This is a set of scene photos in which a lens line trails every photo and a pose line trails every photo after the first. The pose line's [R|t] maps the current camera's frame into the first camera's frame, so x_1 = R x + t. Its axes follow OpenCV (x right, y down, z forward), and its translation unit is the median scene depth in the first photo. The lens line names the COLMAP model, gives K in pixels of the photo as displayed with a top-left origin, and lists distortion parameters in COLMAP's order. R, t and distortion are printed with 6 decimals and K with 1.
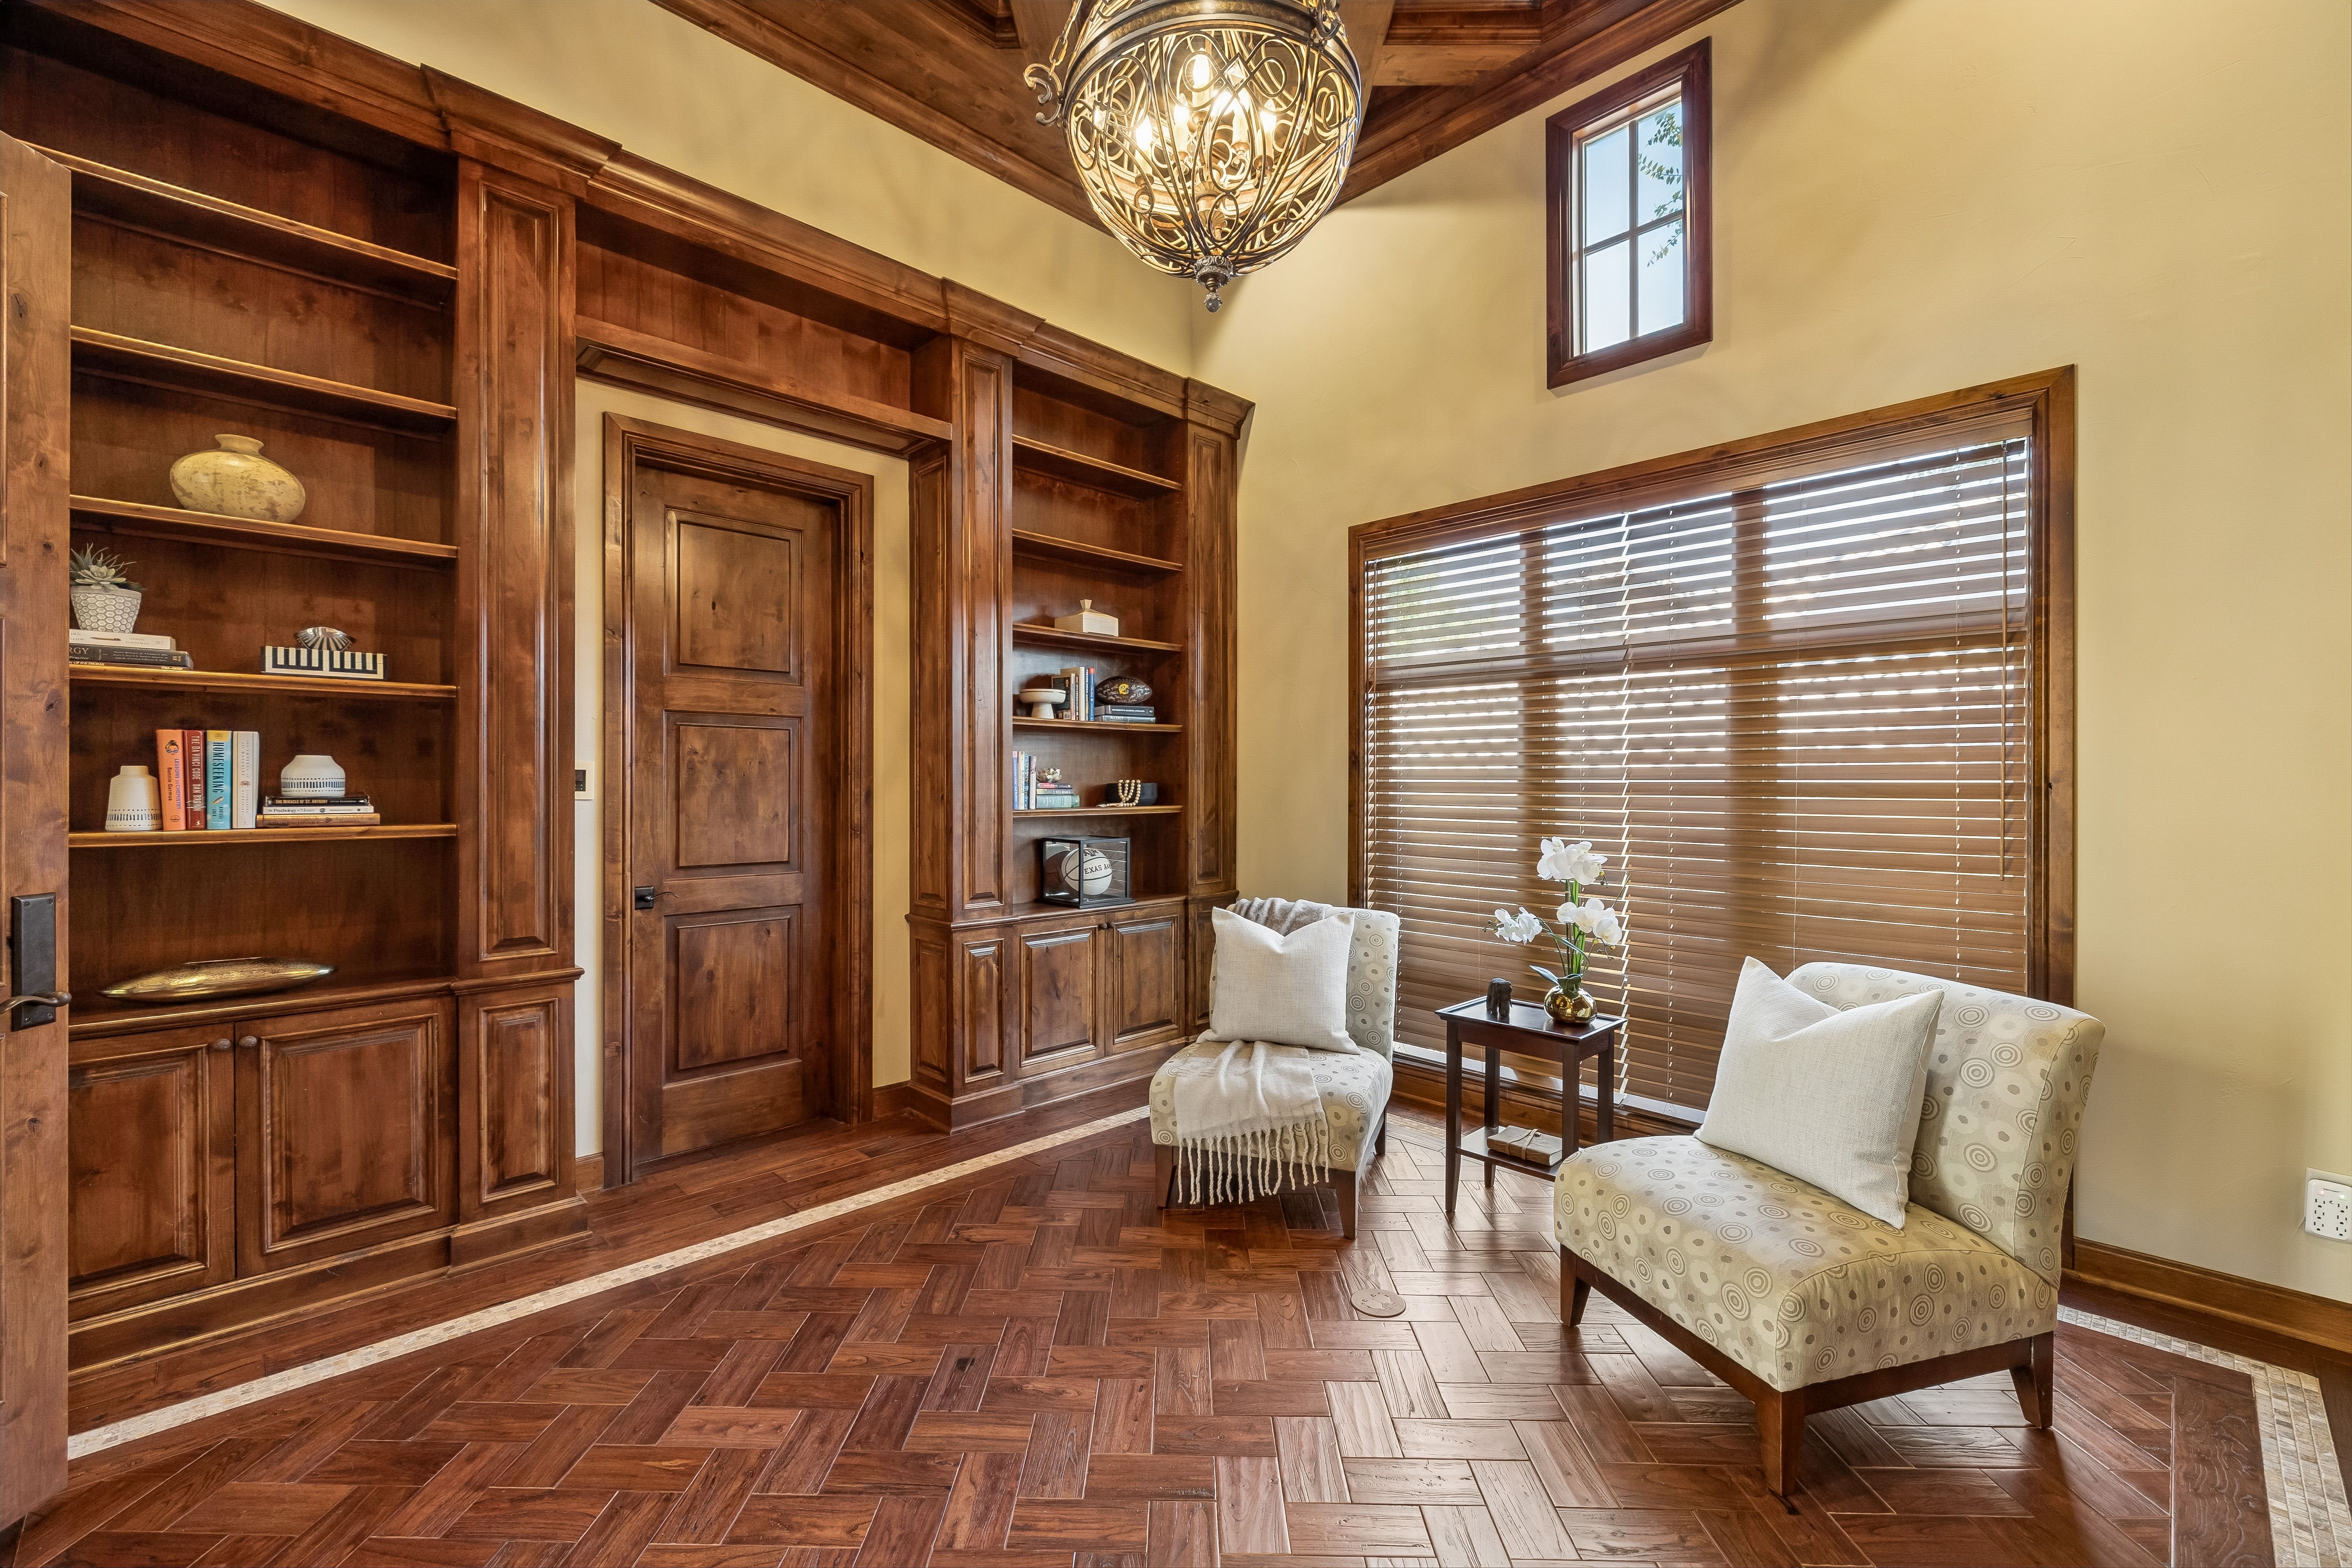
lens RADIAL K [[978.2, 0, 1167.5], [0, 978.2, 781.5], [0, 0, 1]] dist [-0.000181, -0.000814]
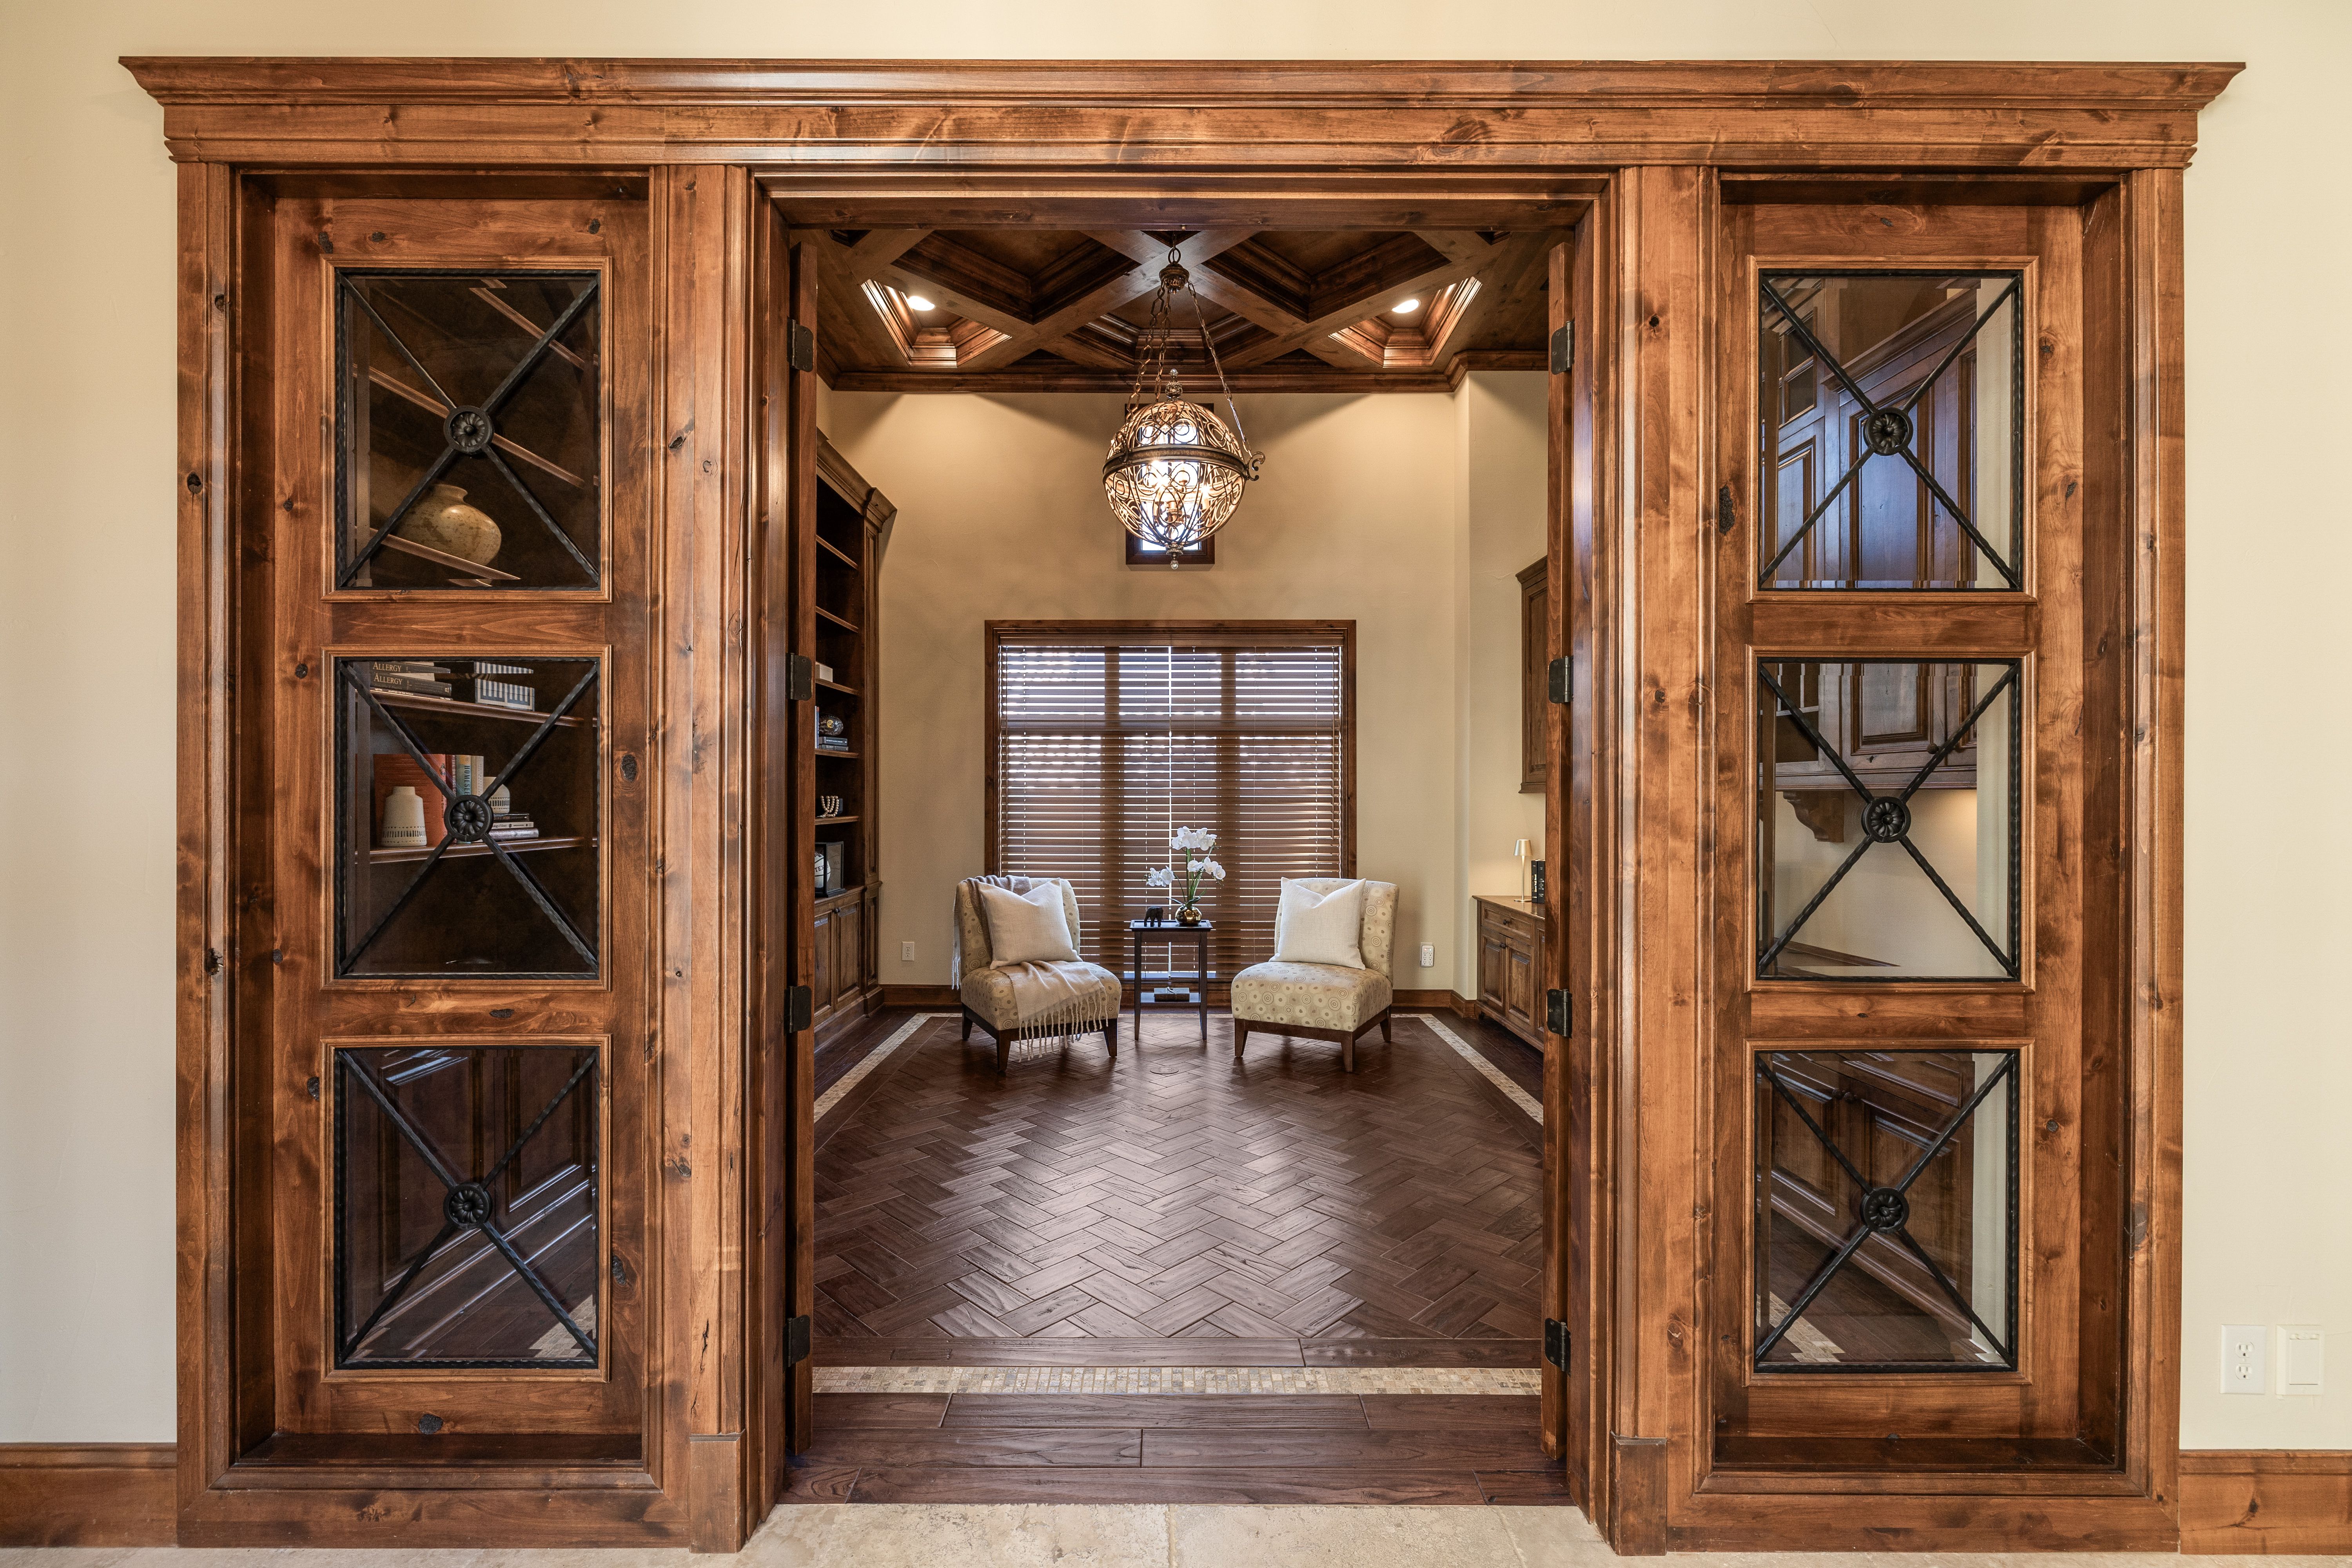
lens RADIAL K [[978.2, 0, 1152.1], [0, 978.2, 792.3], [0, 0, 1]] dist [-0.000181, -0.000814]
pose [[0.701198, 0.000850, 0.712966, -0.785609], [0.000092, 0.999999, -0.001283, -0.005092], [-0.712966, 0.000965, 0.701198, -0.218177]]
